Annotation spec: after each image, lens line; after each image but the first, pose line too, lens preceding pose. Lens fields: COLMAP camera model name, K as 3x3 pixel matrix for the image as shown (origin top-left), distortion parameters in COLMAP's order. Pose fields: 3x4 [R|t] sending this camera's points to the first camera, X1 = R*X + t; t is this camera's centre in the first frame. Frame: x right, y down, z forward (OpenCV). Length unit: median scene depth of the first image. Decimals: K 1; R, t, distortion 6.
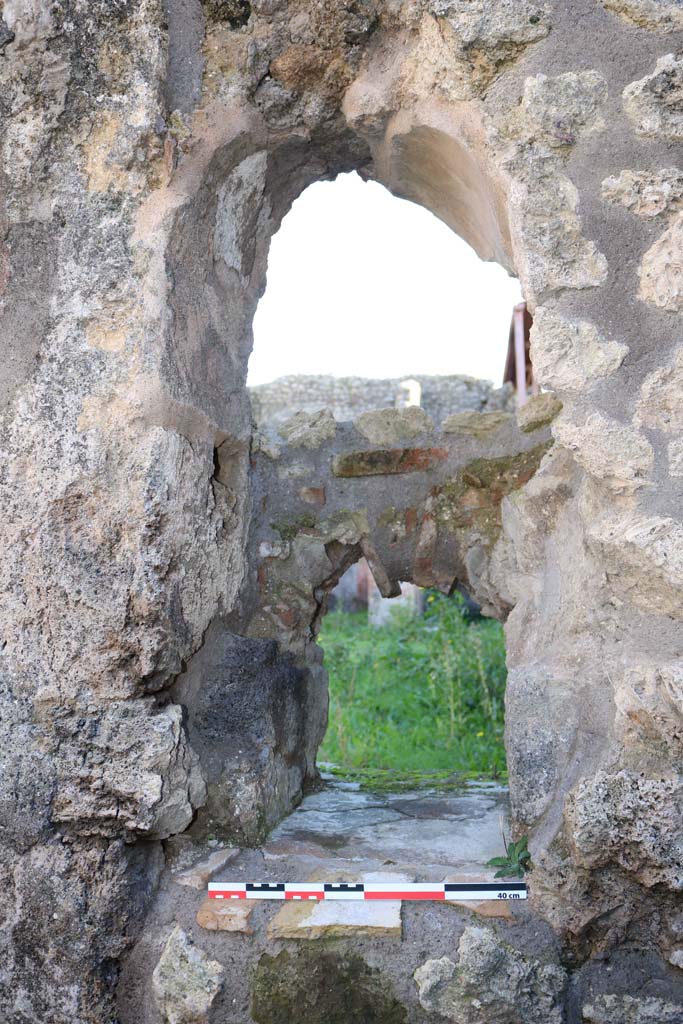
lens RADIAL K [[901.2, 0, 347.0], [0, 901.2, 510.2], [0, 0, 1]] dist [-0.125275, 0.066230]
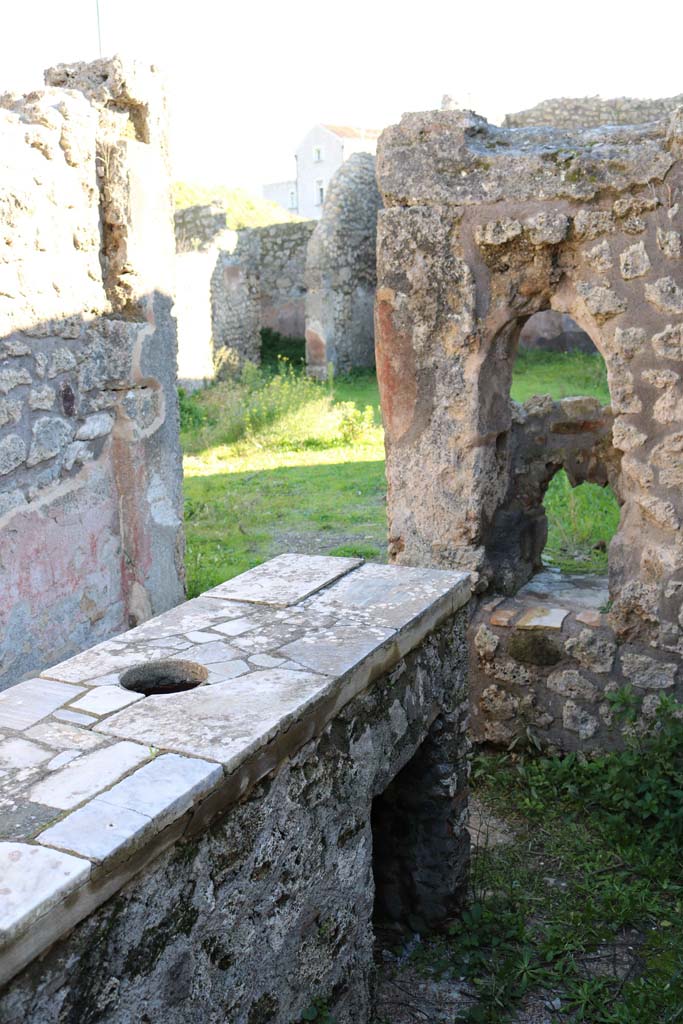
lens RADIAL K [[1047.3, 0, 338.1], [0, 1047.3, 512.0], [0, 0, 1]] dist [-0.133297, 0.000000]
pose [[0.963536, 0.036786, -0.265037, 0.223941], [0.045060, 0.954051, 0.296236, -0.848004], [0.263756, -0.297376, 0.917606, -2.013939]]
